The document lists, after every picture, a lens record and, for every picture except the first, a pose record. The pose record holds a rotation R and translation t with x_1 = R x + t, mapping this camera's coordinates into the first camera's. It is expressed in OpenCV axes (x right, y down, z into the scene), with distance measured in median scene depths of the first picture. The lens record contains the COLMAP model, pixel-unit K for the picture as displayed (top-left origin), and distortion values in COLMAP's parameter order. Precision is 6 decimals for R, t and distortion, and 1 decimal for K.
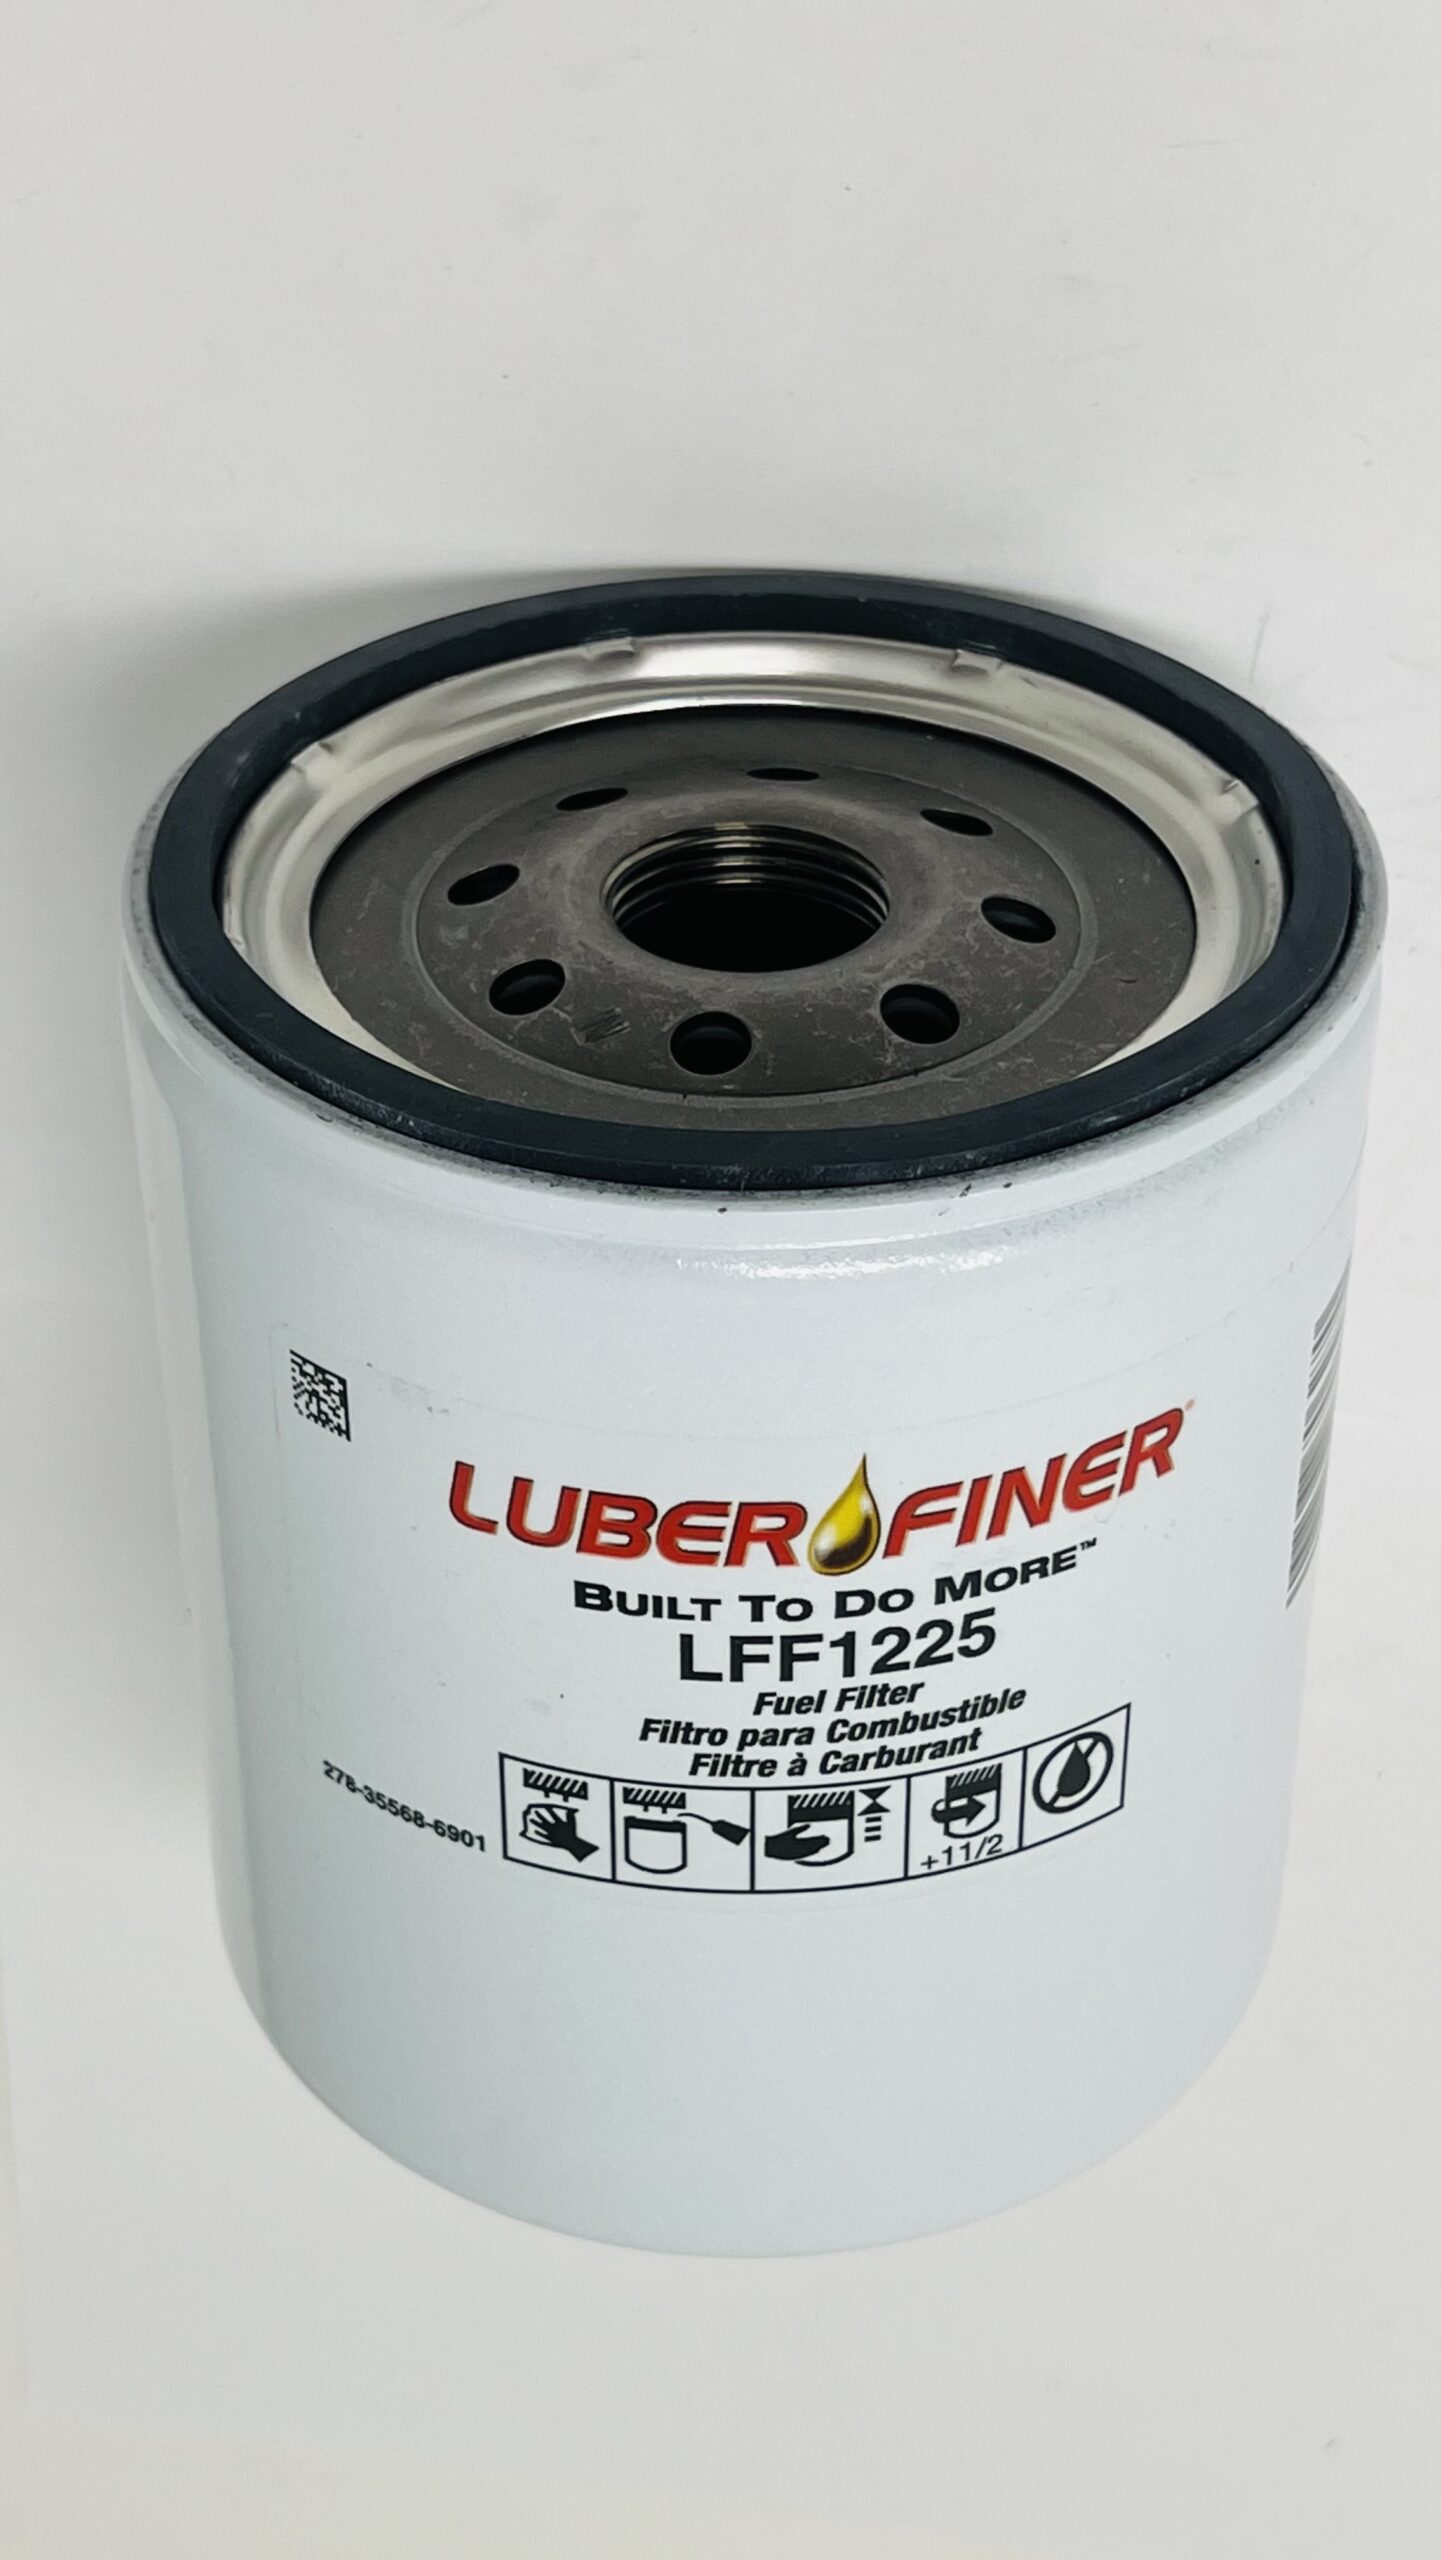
lens RADIAL K [[3971.6, 0, 730.9], [0, 3971.6, 1281.3], [0, 0, 1]] dist [0.194149, 0.000000]
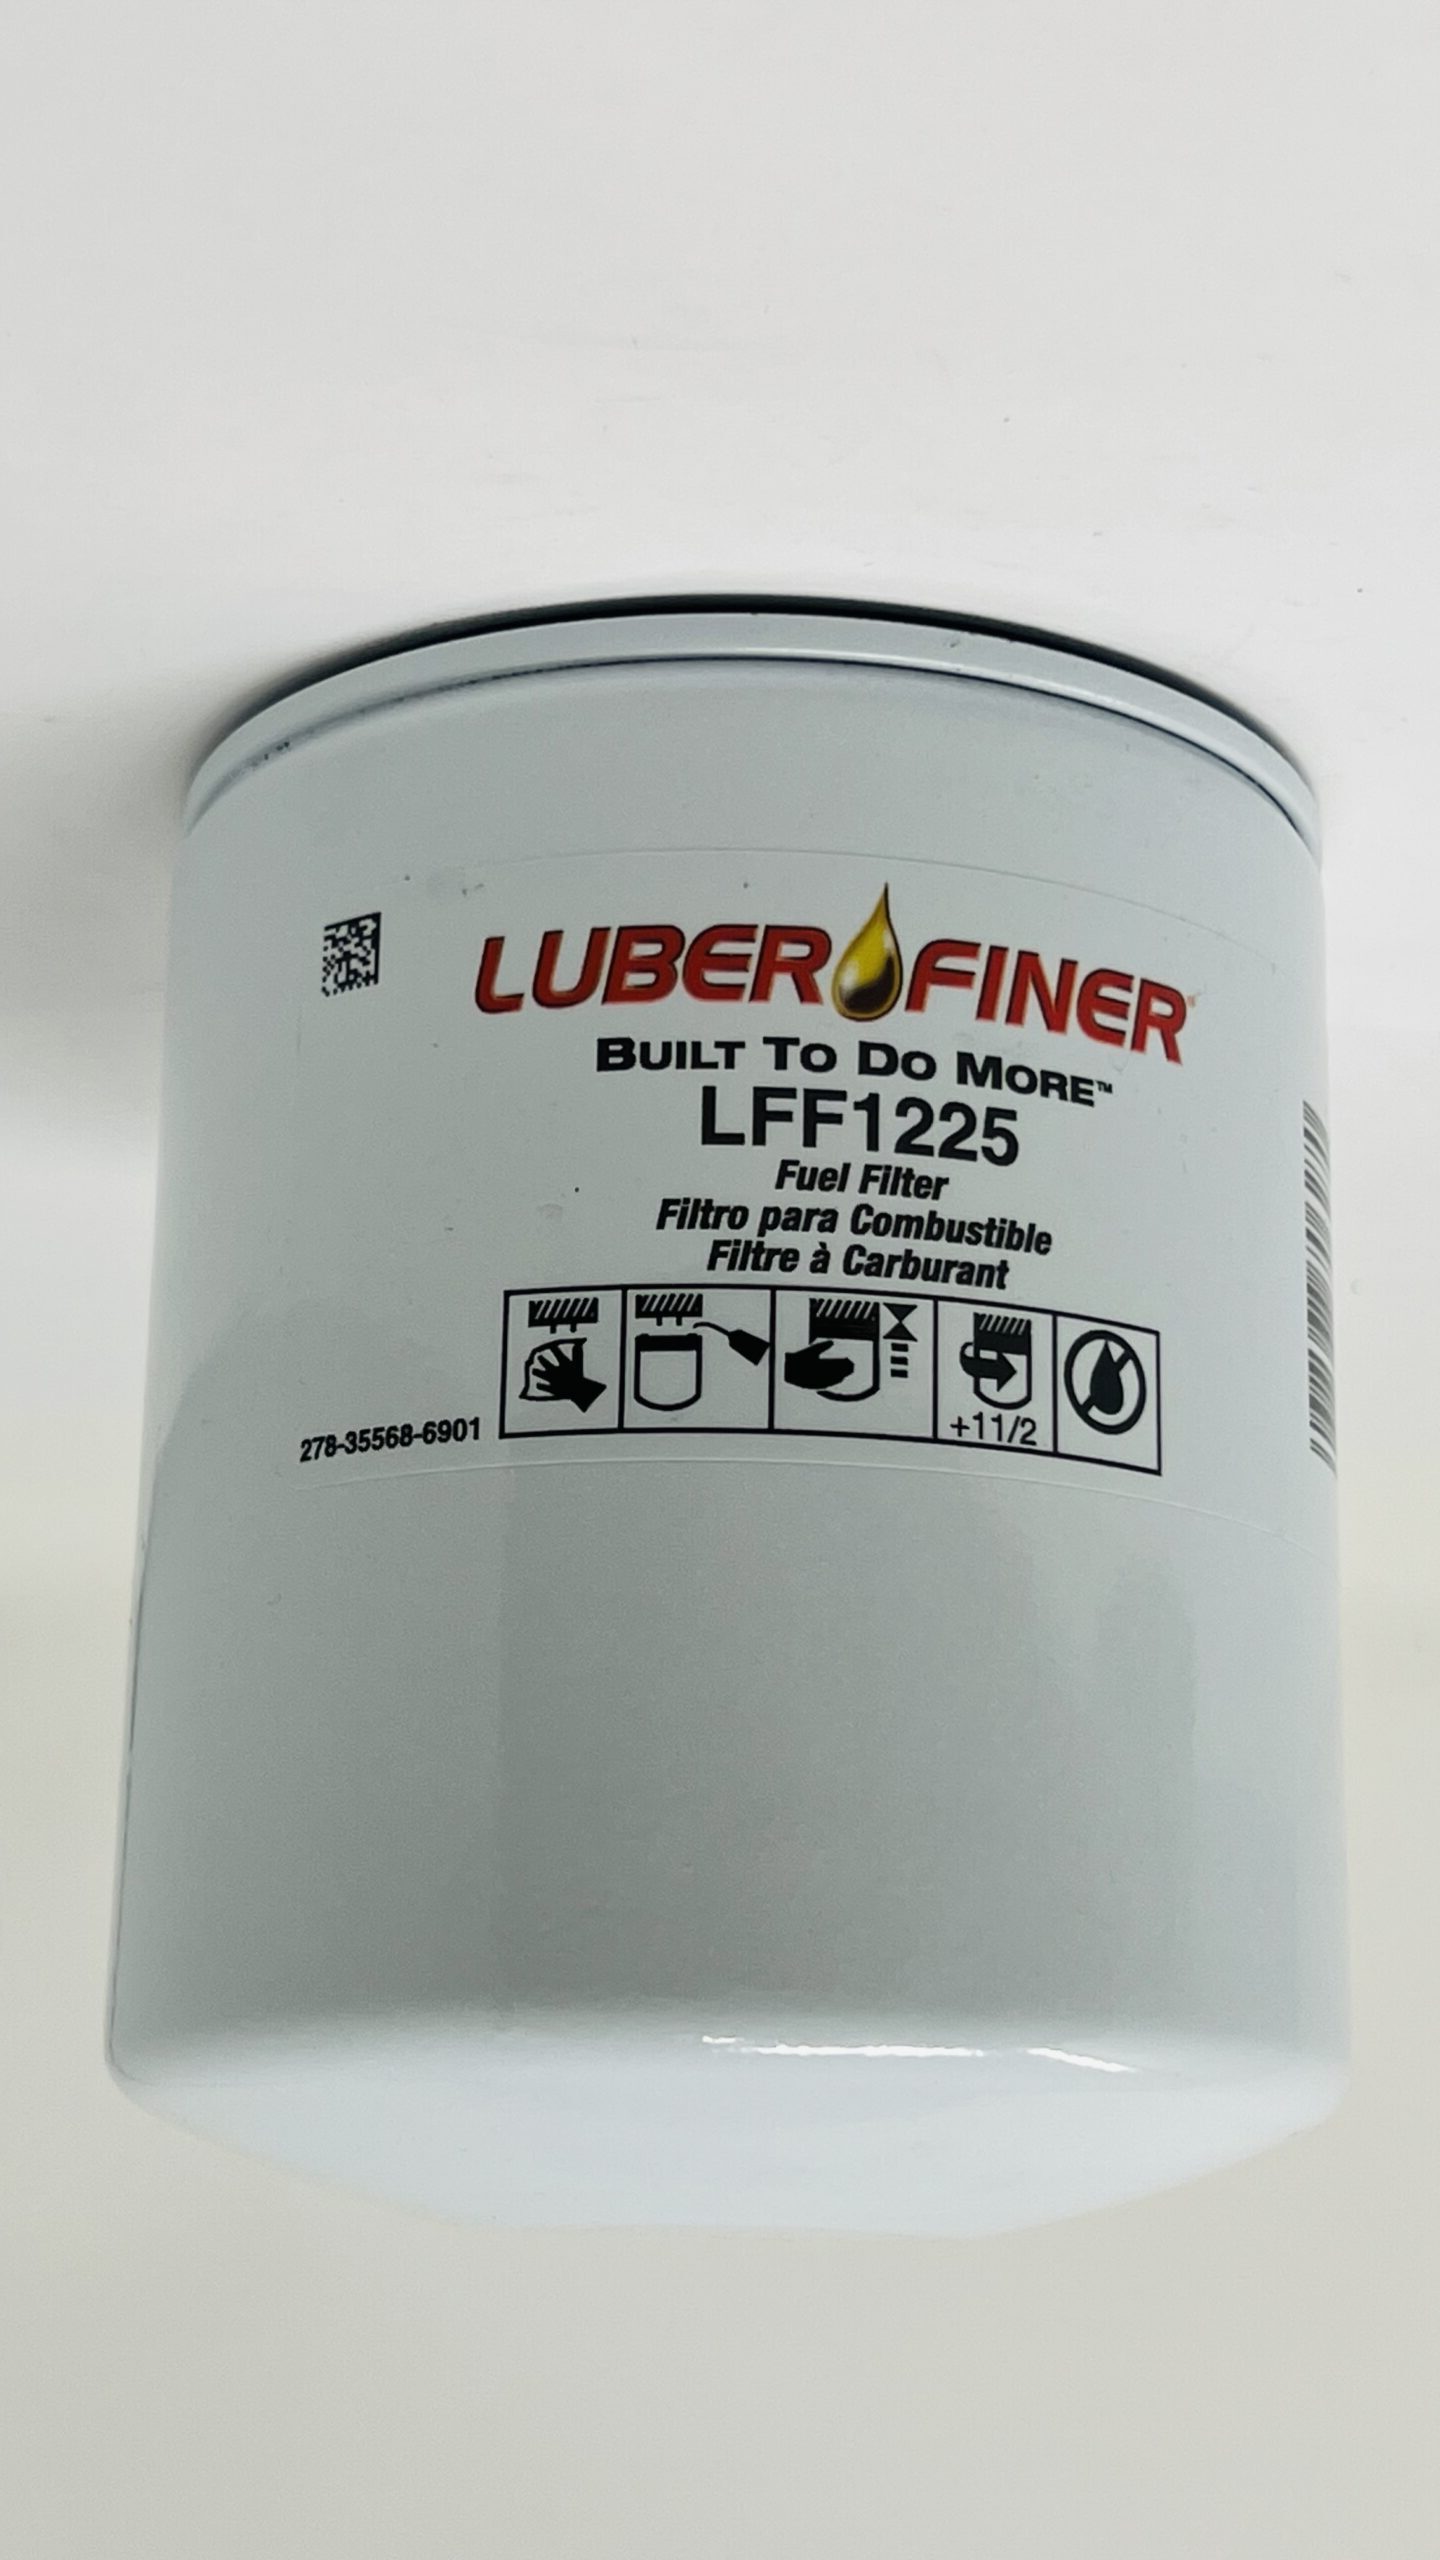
lens RADIAL K [[3971.6, 0, 718.7], [0, 3971.6, 1275.5], [0, 0, 1]] dist [0.194149, 0.000000]
pose [[0.998811, 0.031242, 0.037425, -0.043650], [0.009034, 0.635772, -0.771824, 0.867343], [-0.047907, 0.771244, 0.634734, 0.400113]]
